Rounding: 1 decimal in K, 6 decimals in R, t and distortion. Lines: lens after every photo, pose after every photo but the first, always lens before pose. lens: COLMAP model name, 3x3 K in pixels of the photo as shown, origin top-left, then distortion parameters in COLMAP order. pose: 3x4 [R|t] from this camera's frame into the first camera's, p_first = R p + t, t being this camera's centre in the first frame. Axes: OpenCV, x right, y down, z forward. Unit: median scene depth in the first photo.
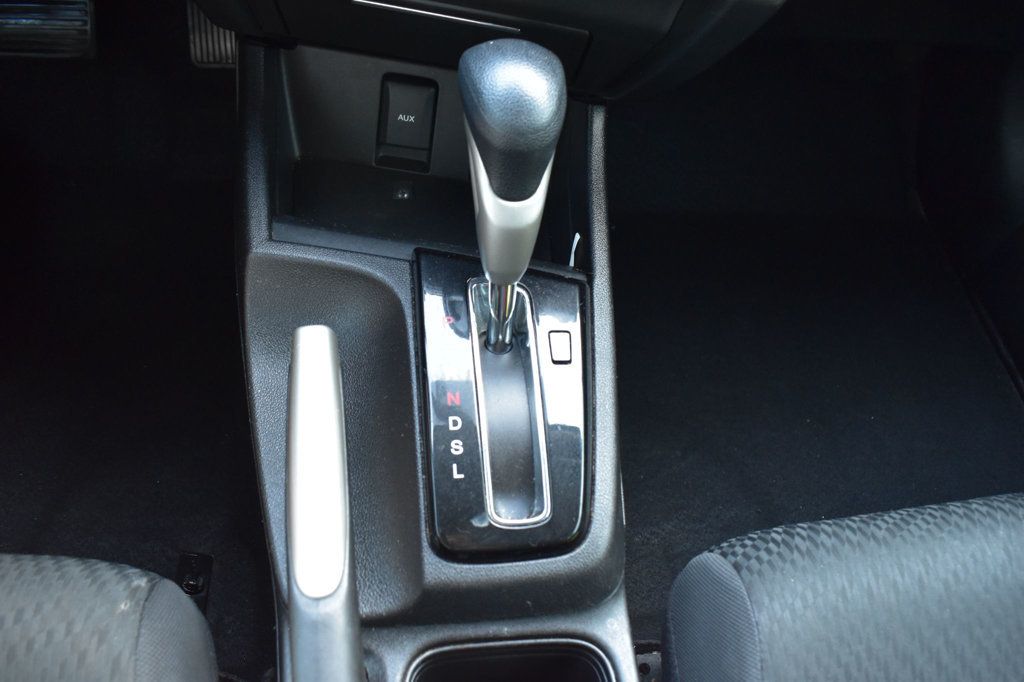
lens RADIAL K [[883.8, 0, 505.8], [0, 883.8, 339.3], [0, 0, 1]] dist [-0.096876, 0.014130]
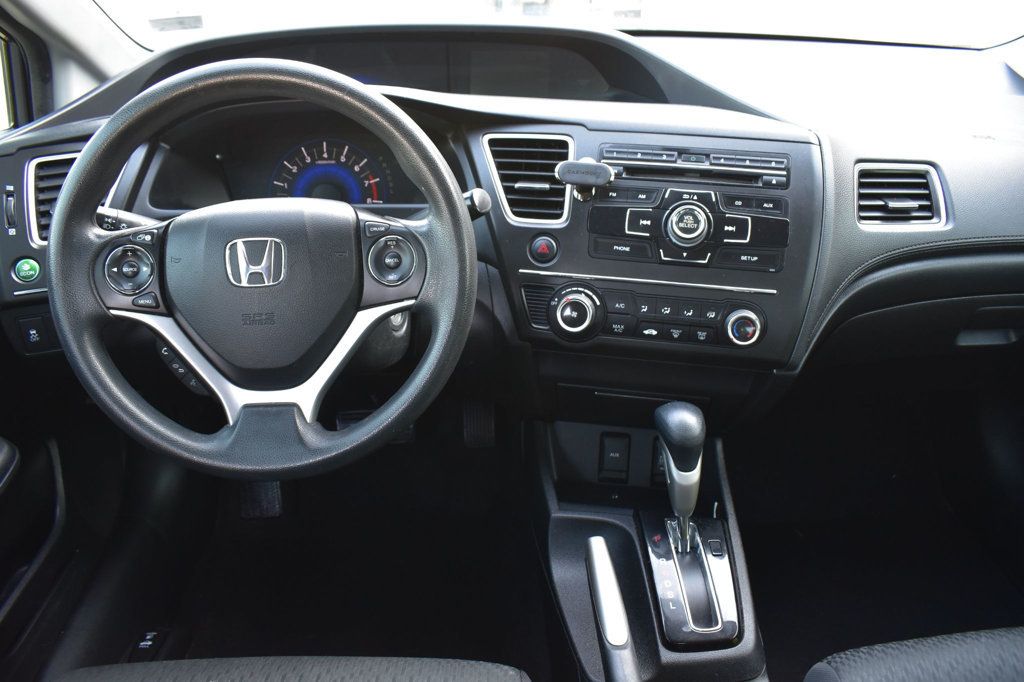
lens RADIAL K [[798.2, 0, 513.4], [0, 798.2, 345.6], [0, 0, 1]] dist [-0.105744, 0.013967]
pose [[0.989408, -0.086662, -0.116457, -0.139396], [0.025232, 0.892704, -0.449937, 0.379477], [0.142954, 0.442232, 0.885435, -0.811592]]
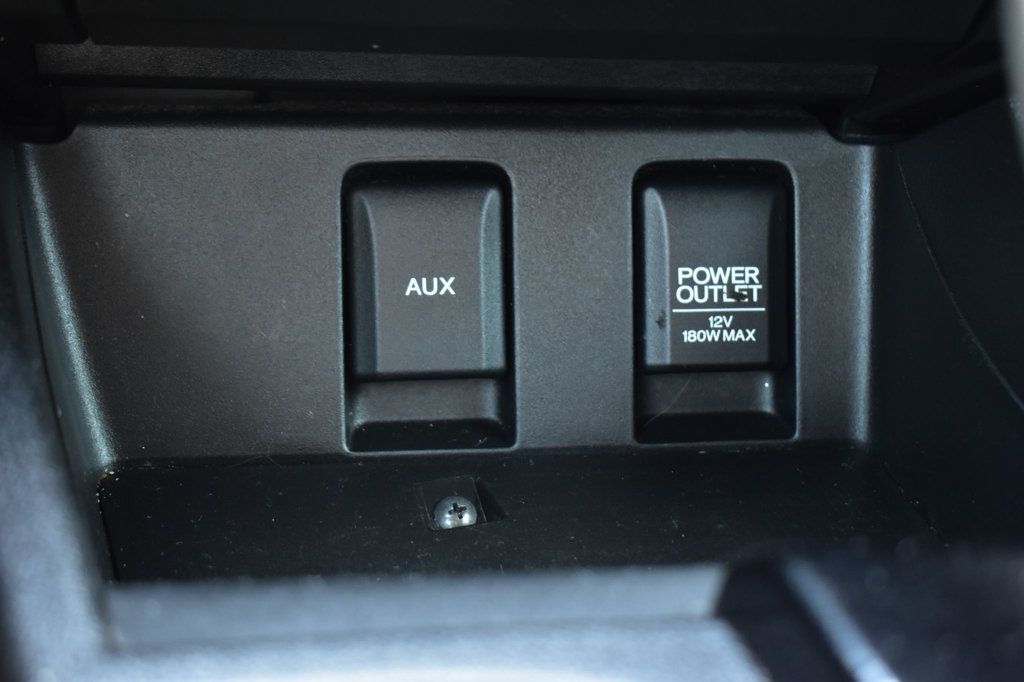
lens RADIAL K [[1469.1, 0, 512.3], [0, 1469.1, 341.0], [0, 0, 1]] dist [-0.052228, 0.000000]
pose [[0.970998, -0.173091, 0.164928, -0.228282], [0.224736, 0.896175, -0.382577, -0.016912], [-0.081584, 0.408547, 0.909084, 0.637703]]
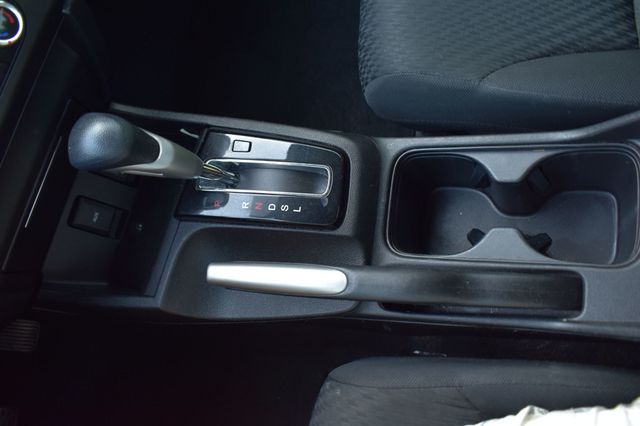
lens RADIAL K [[552.3, 0, 319.5], [0, 552.3, 215.7], [0, 0, 1]] dist [-0.096876, 0.014130]
pose [[0.168567, -0.985259, 0.029139, -0.085931], [0.973069, 0.171051, 0.154523, 0.014140], [-0.157230, 0.002307, 0.987559, -0.161481]]
